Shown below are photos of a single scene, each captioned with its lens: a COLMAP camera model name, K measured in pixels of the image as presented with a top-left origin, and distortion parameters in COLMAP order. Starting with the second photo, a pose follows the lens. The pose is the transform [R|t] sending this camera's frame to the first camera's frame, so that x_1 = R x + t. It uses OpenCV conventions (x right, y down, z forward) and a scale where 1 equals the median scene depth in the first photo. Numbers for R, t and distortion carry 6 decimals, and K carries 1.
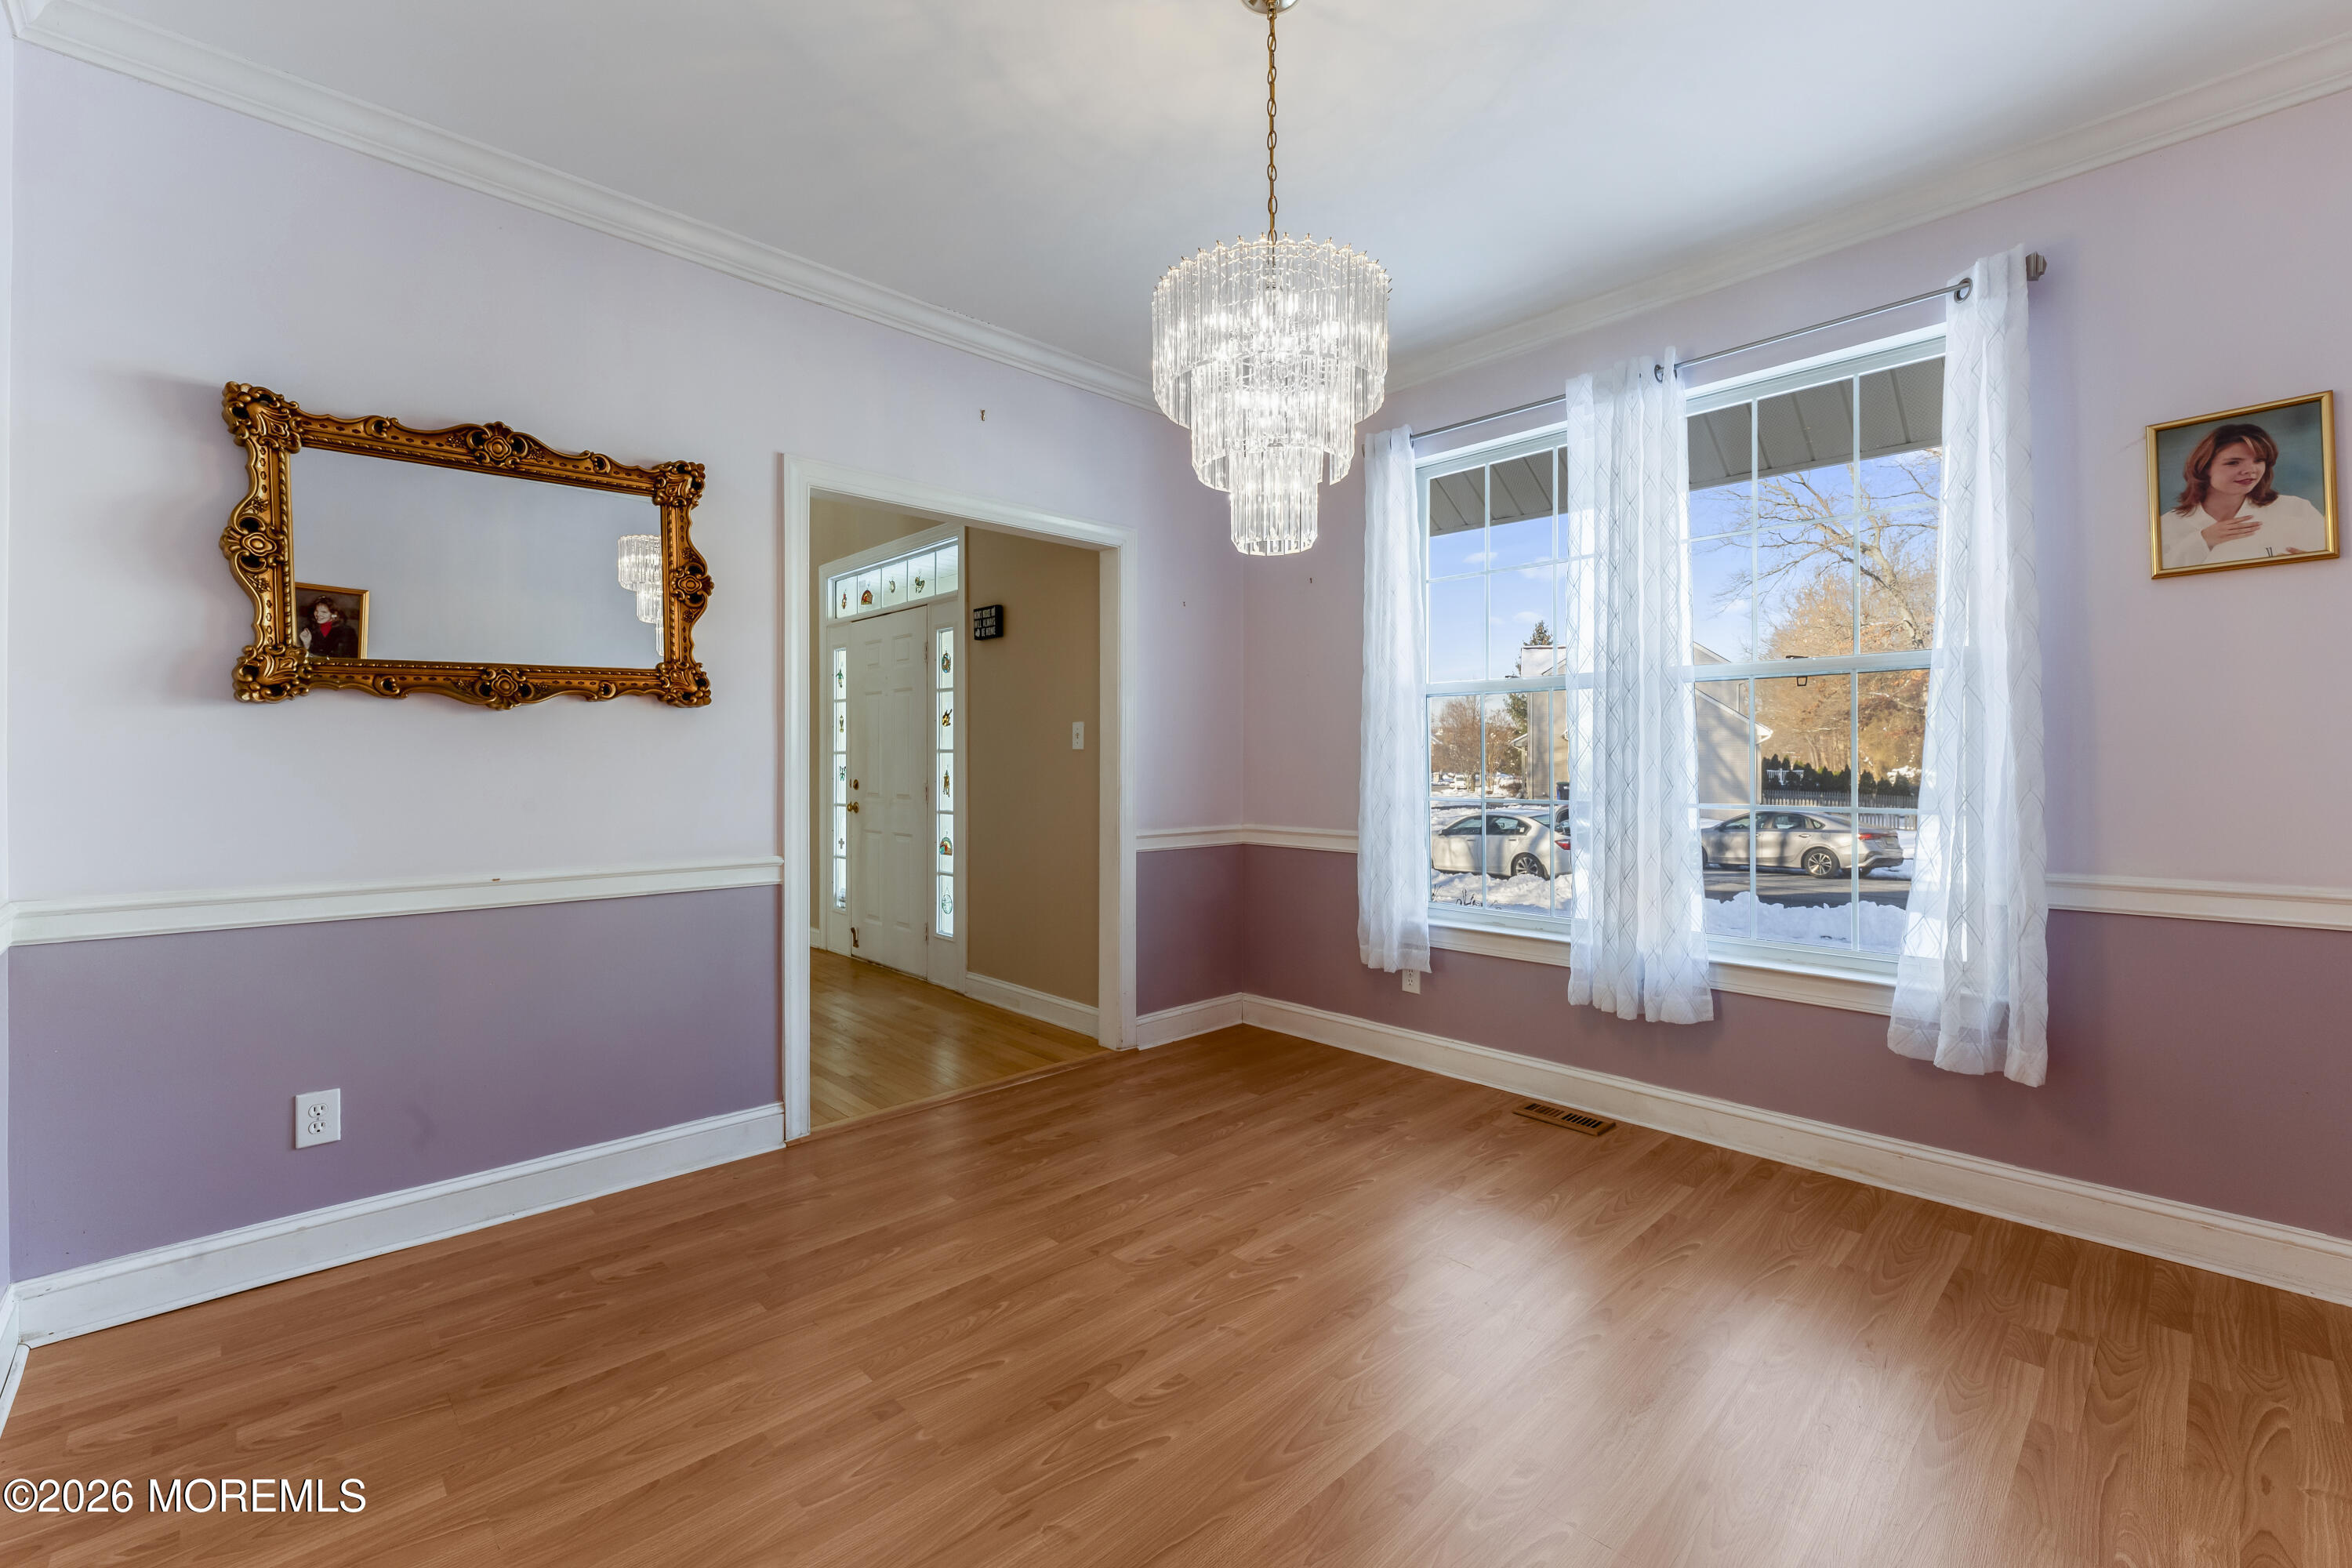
lens RADIAL K [[983.2, 0, 1175.7], [0, 983.2, 774.1], [0, 0, 1]] dist [0.000348, 0.000140]
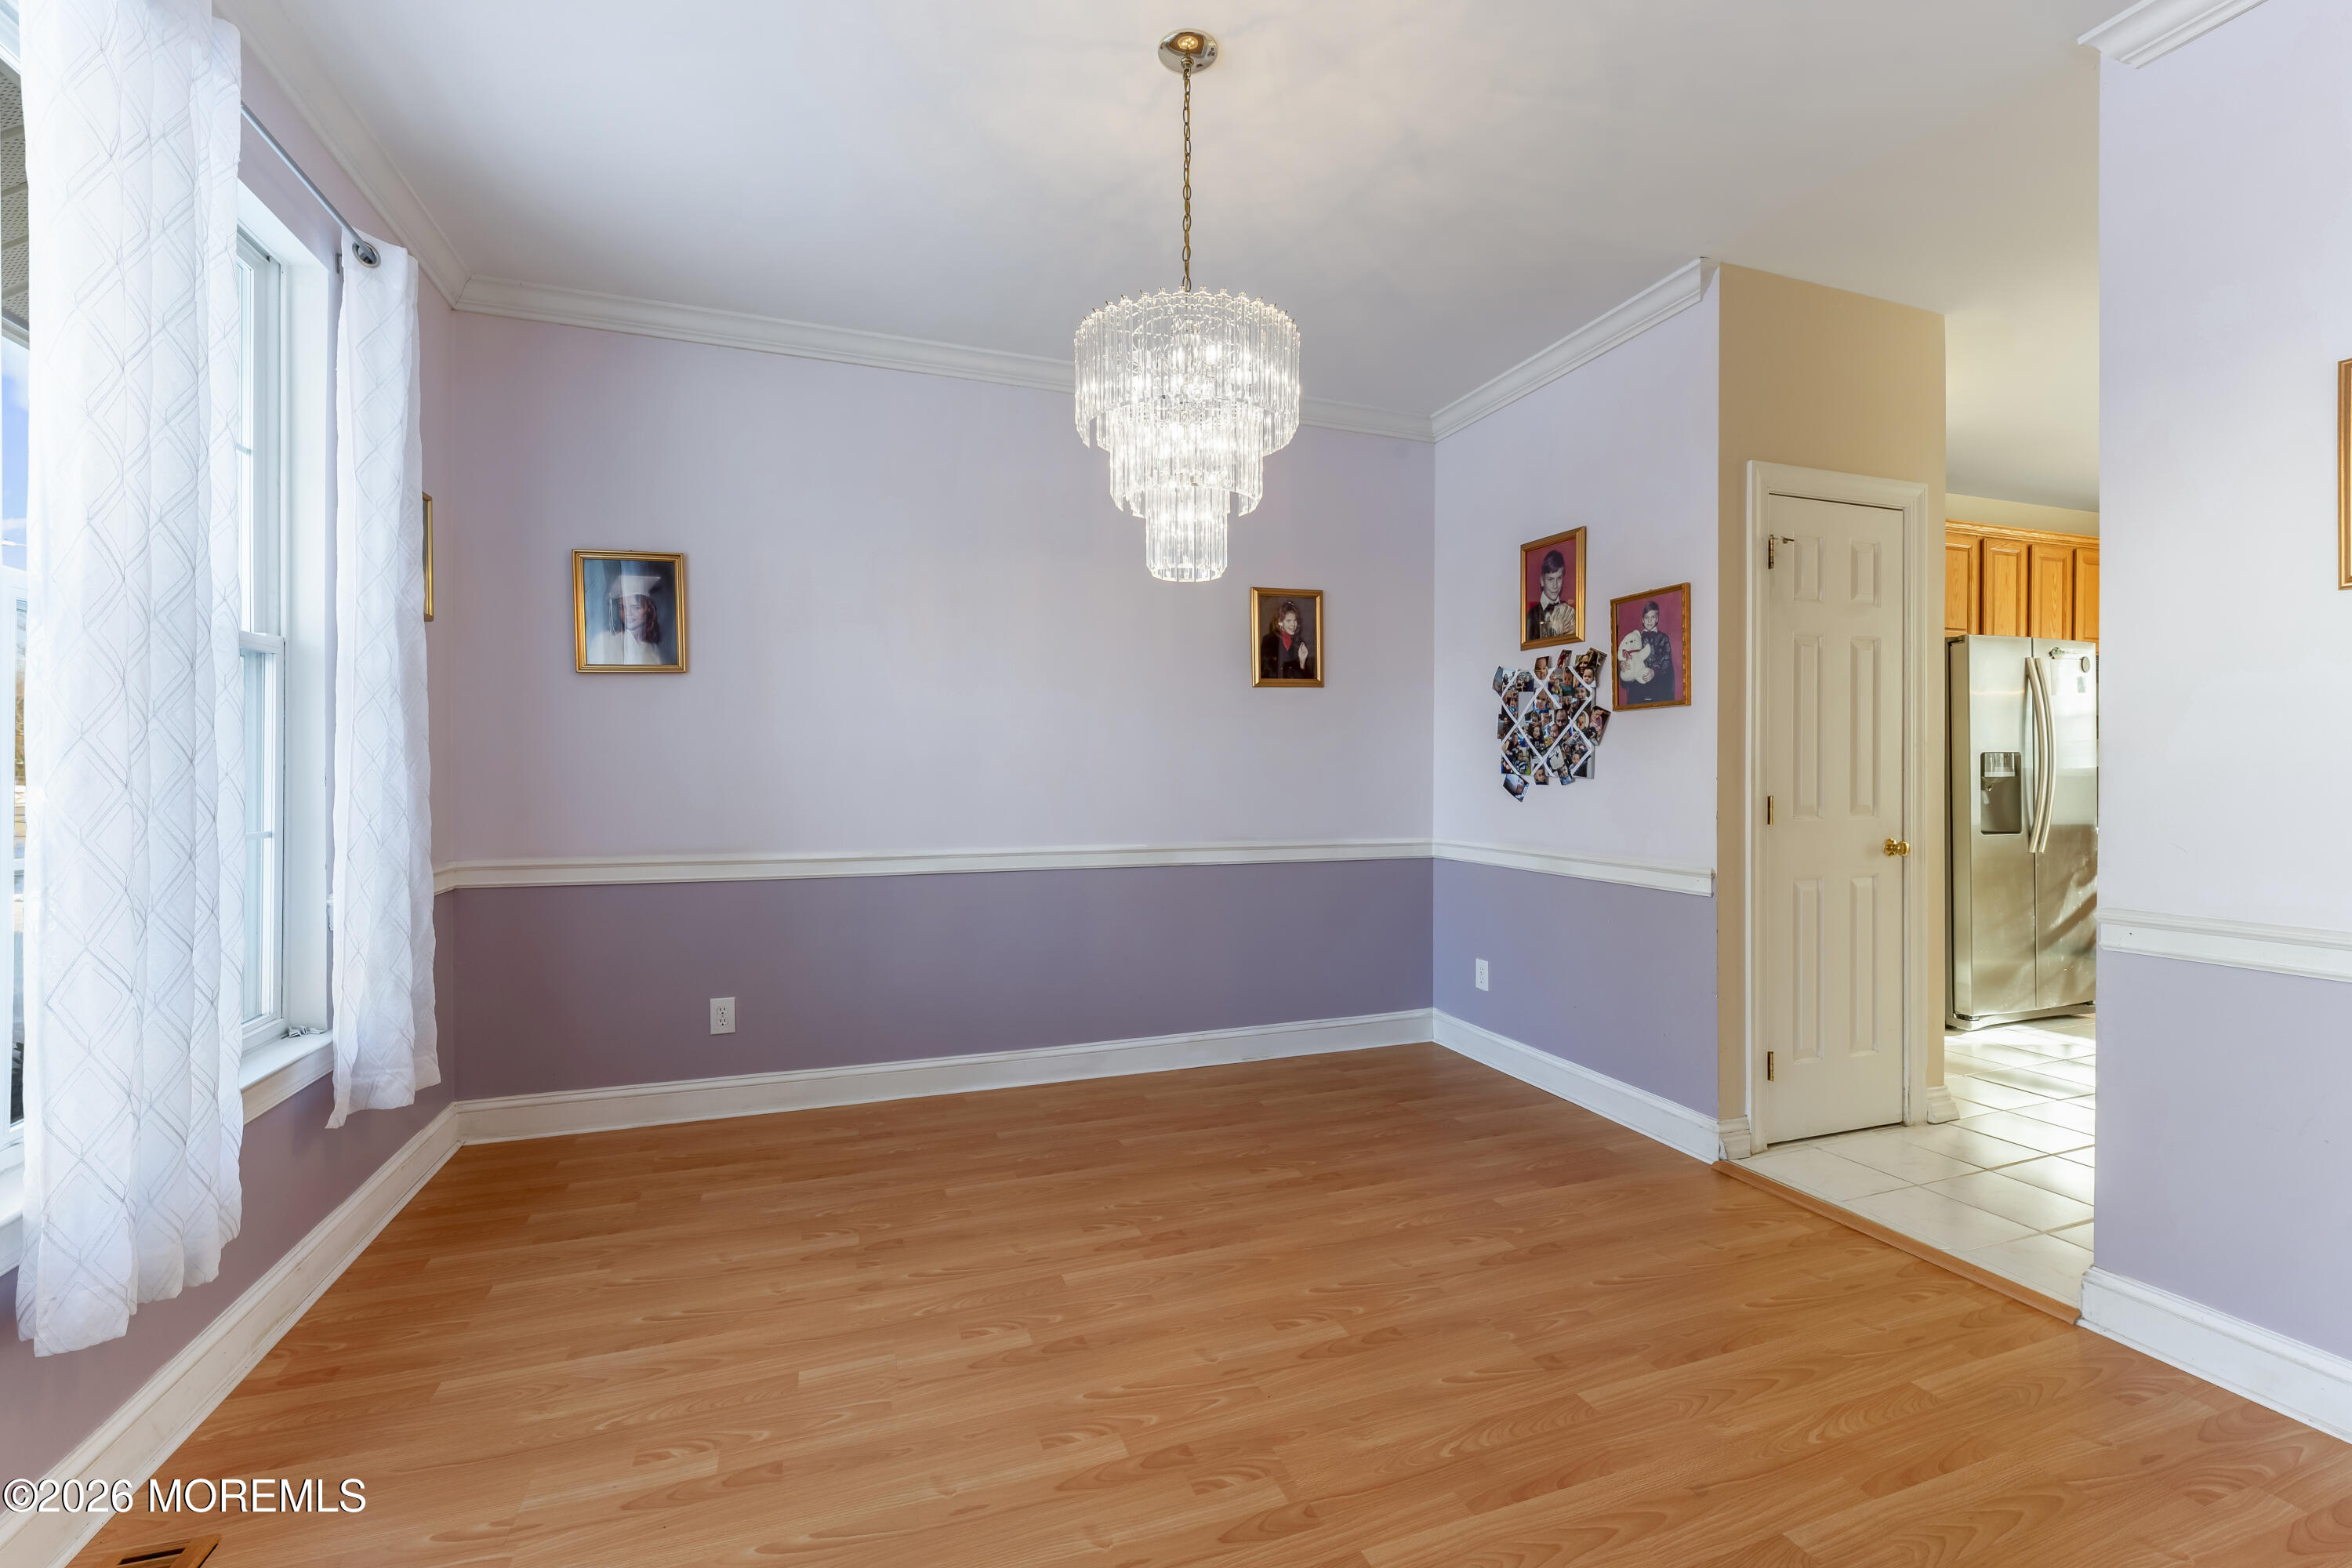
lens RADIAL K [[983.2, 0, 1175.7], [0, 983.2, 774.1], [0, 0, 1]] dist [0.000348, 0.000140]
pose [[-0.917809, -0.000842, 0.397022, -0.316594], [0.002853, 0.999958, 0.008716, -0.021070], [-0.397013, 0.009132, -0.917768, 1.985961]]
